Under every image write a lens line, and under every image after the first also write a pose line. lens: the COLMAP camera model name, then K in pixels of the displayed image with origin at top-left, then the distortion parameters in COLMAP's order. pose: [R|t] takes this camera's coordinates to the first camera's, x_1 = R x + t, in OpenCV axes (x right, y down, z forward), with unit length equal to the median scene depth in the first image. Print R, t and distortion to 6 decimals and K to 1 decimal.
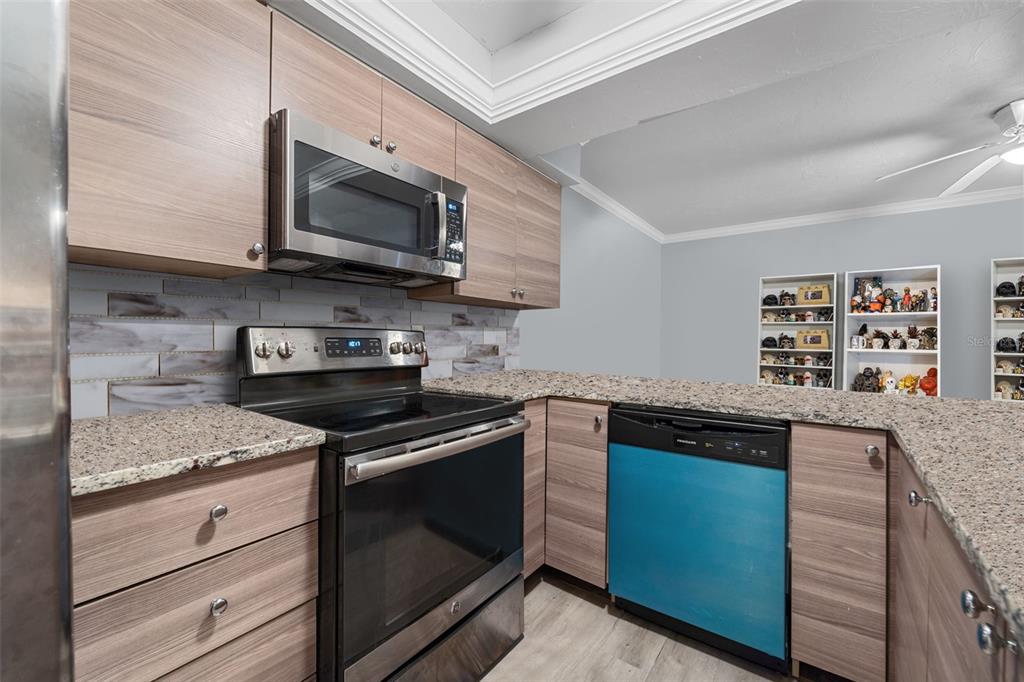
lens RADIAL K [[426.1, 0, 502.5], [0, 426.1, 343.0], [0, 0, 1]] dist [0.003765, -0.001532]
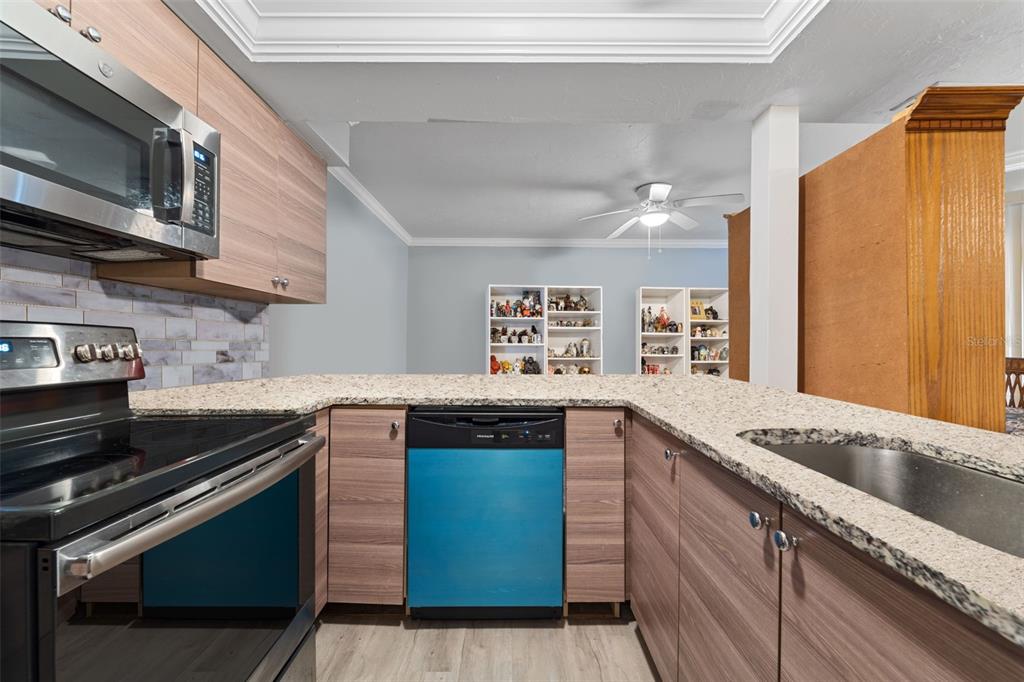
lens RADIAL K [[426.1, 0, 499.0], [0, 426.1, 342.1], [0, 0, 1]] dist [0.003765, -0.001532]
pose [[0.789282, -0.005154, 0.614010, -0.163813], [0.004844, 0.999986, 0.002167, -0.003796], [-0.614012, 0.001264, 0.789296, 0.122592]]
